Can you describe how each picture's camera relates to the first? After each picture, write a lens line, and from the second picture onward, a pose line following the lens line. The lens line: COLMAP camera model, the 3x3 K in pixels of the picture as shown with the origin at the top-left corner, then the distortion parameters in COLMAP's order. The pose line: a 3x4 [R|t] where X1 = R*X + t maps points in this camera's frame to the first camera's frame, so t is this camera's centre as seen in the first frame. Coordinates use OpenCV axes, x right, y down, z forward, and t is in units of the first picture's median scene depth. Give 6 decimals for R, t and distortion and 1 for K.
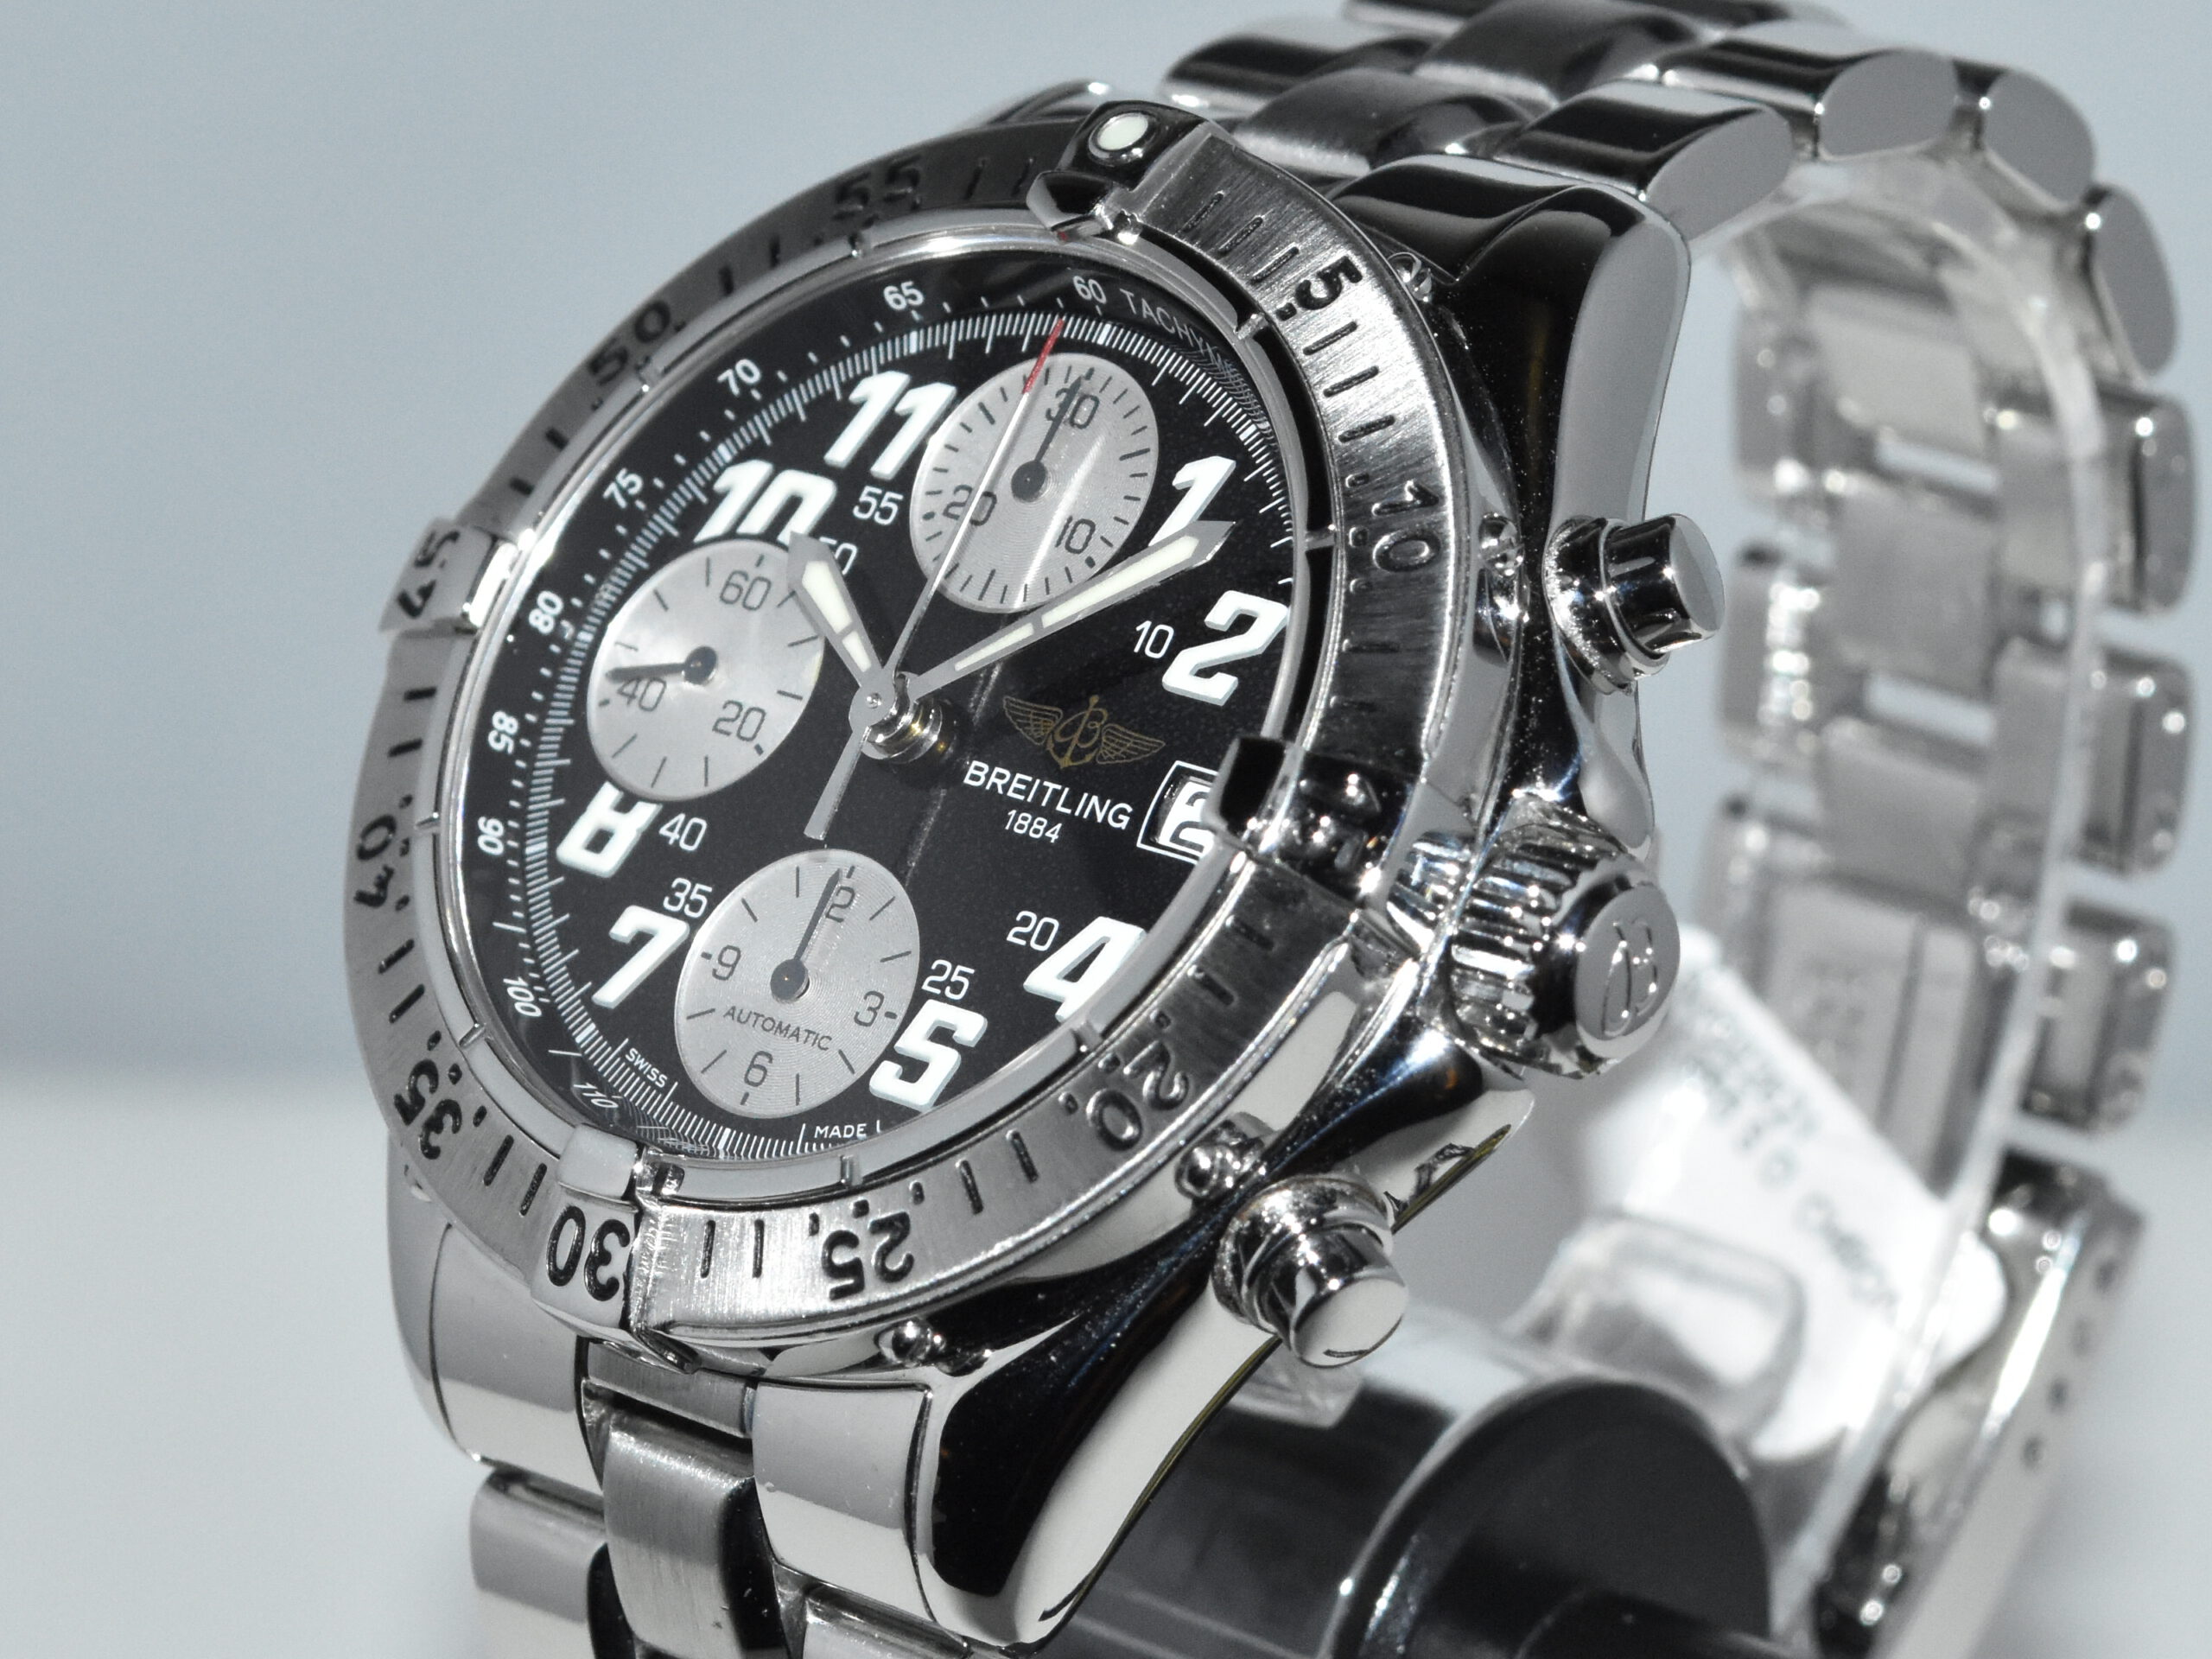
lens RADIAL K [[9434.0, 0, 1106.0], [0, 9434.0, 829.5], [0, 0, 1]] dist [-0.040959, -72.479953]
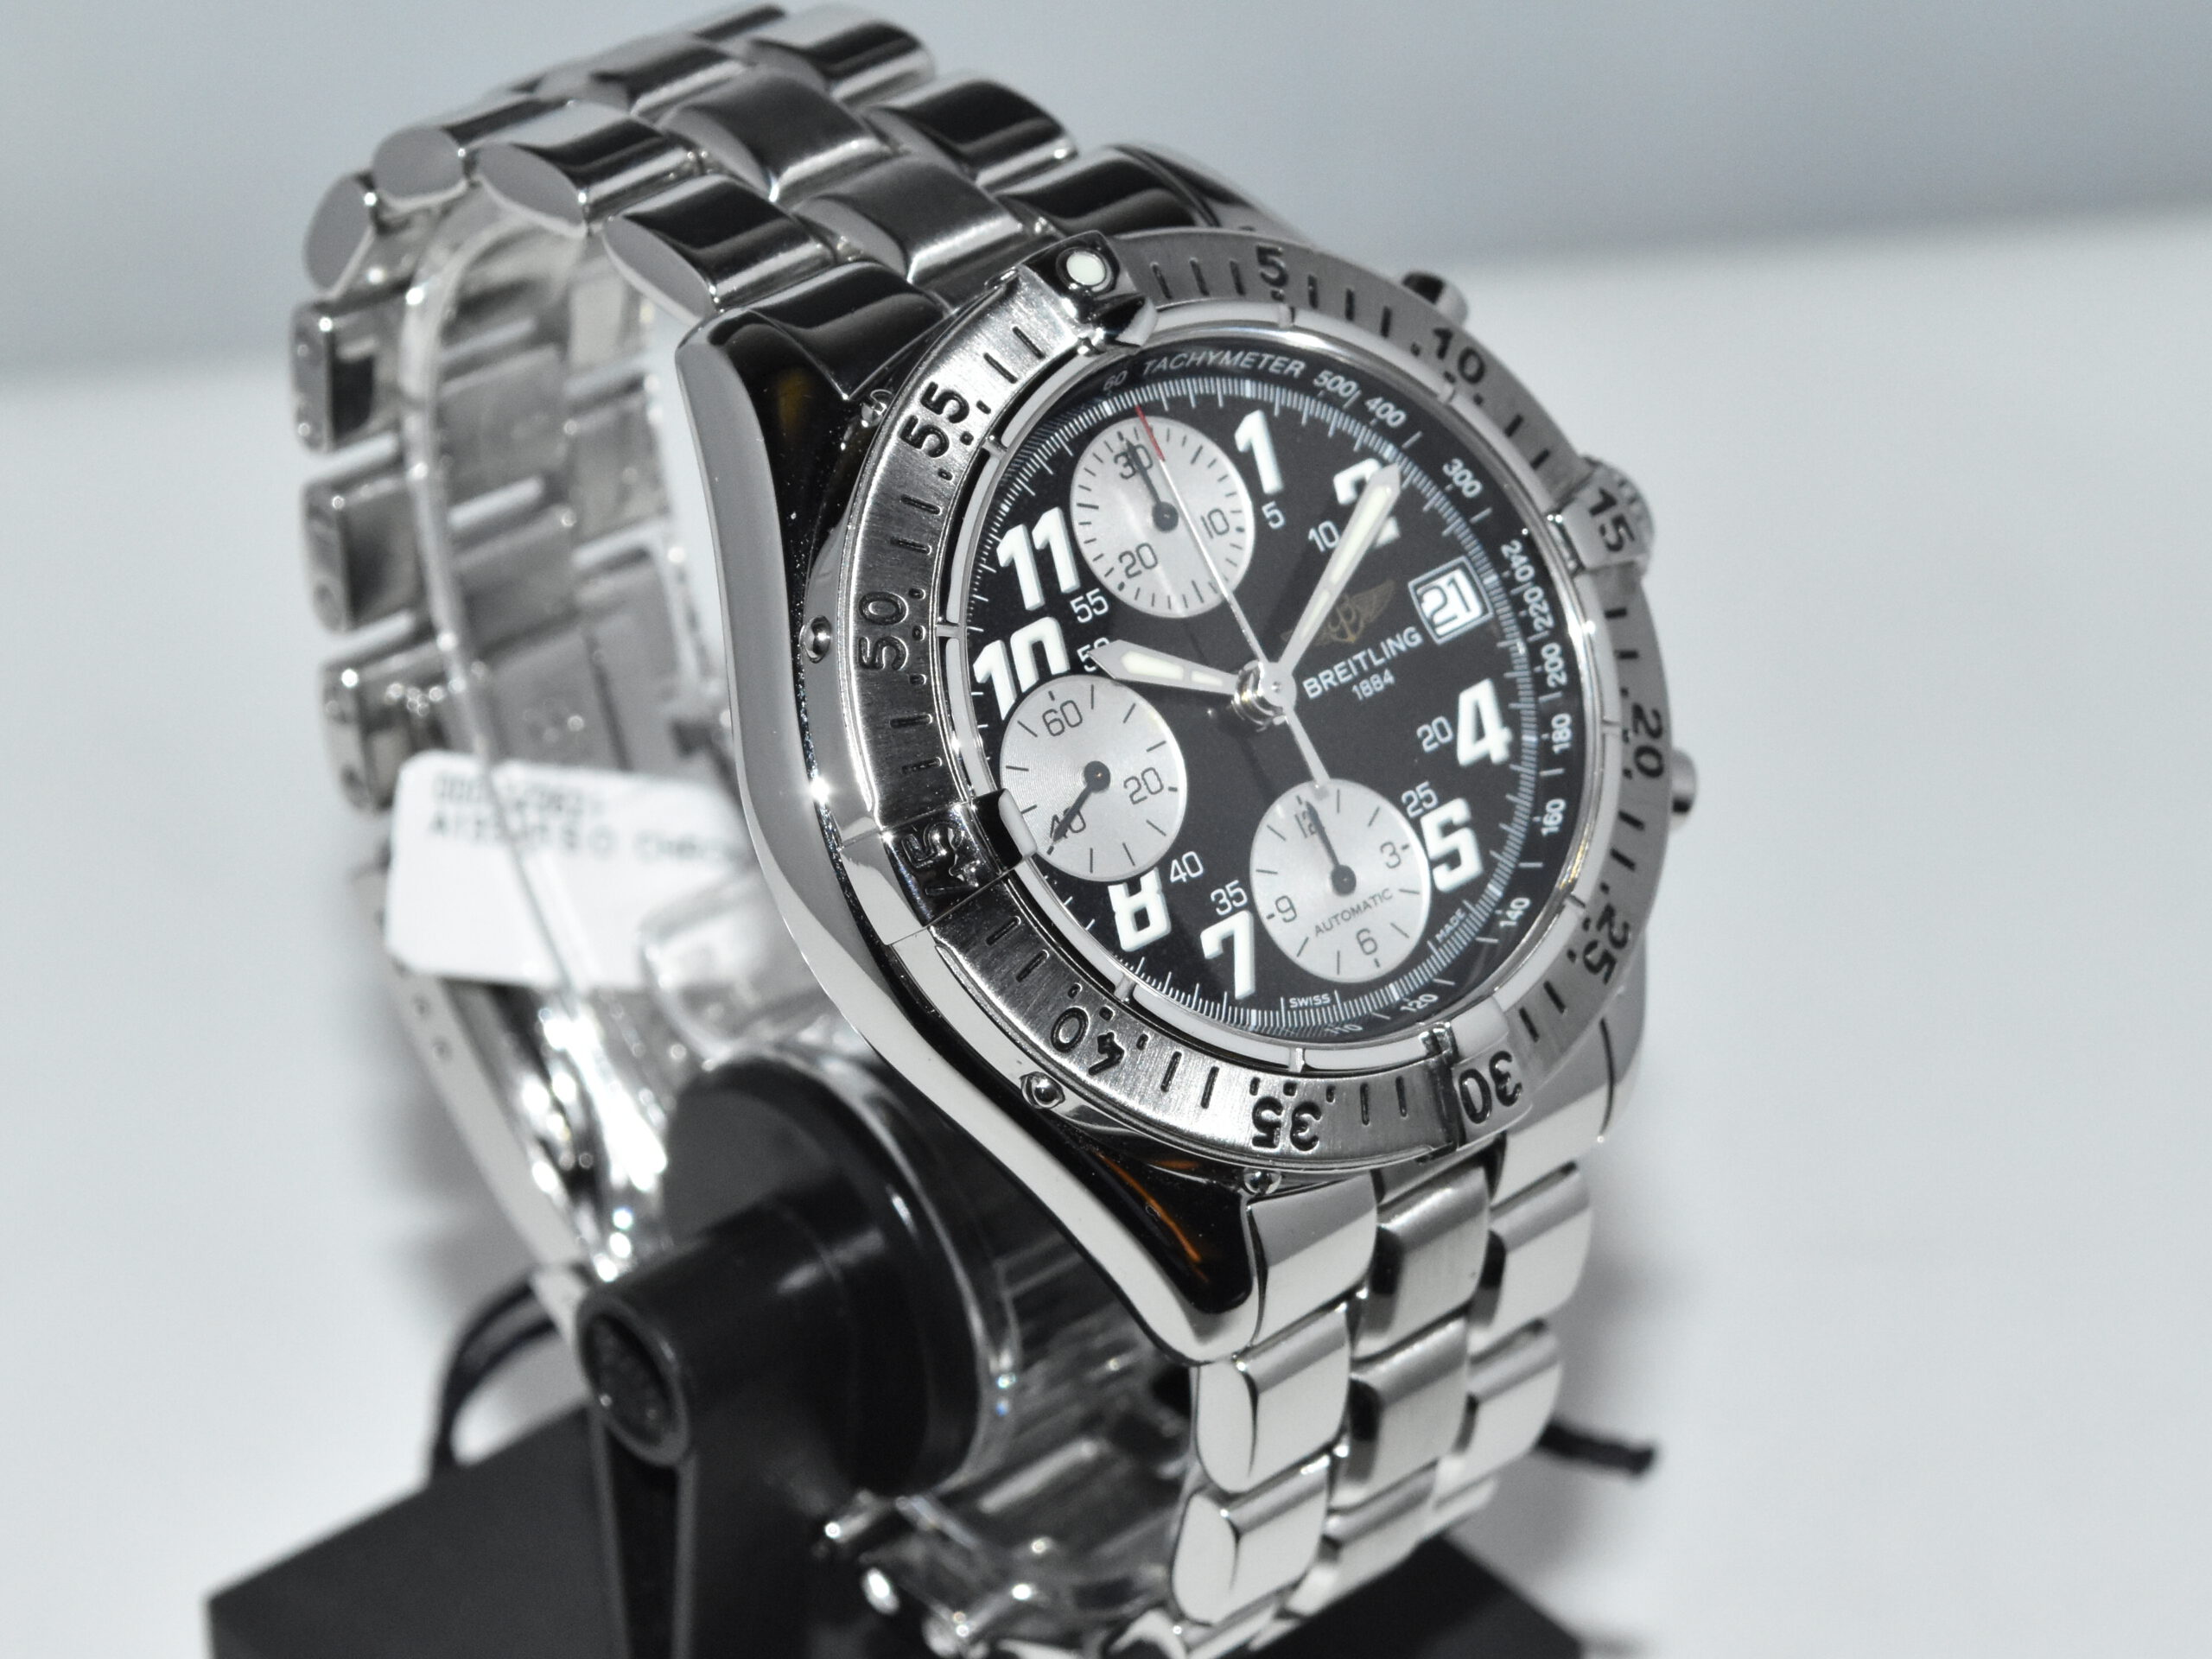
lens RADIAL K [[9434.0, 0, 1106.0], [0, 9434.0, 829.5], [0, 0, 1]] dist [-0.040959, -72.479953]
pose [[0.125718, -0.545704, 0.828494, -1.184598], [0.364906, 0.802010, 0.472888, -0.659833], [-0.922517, 0.242872, 0.299958, 0.605710]]
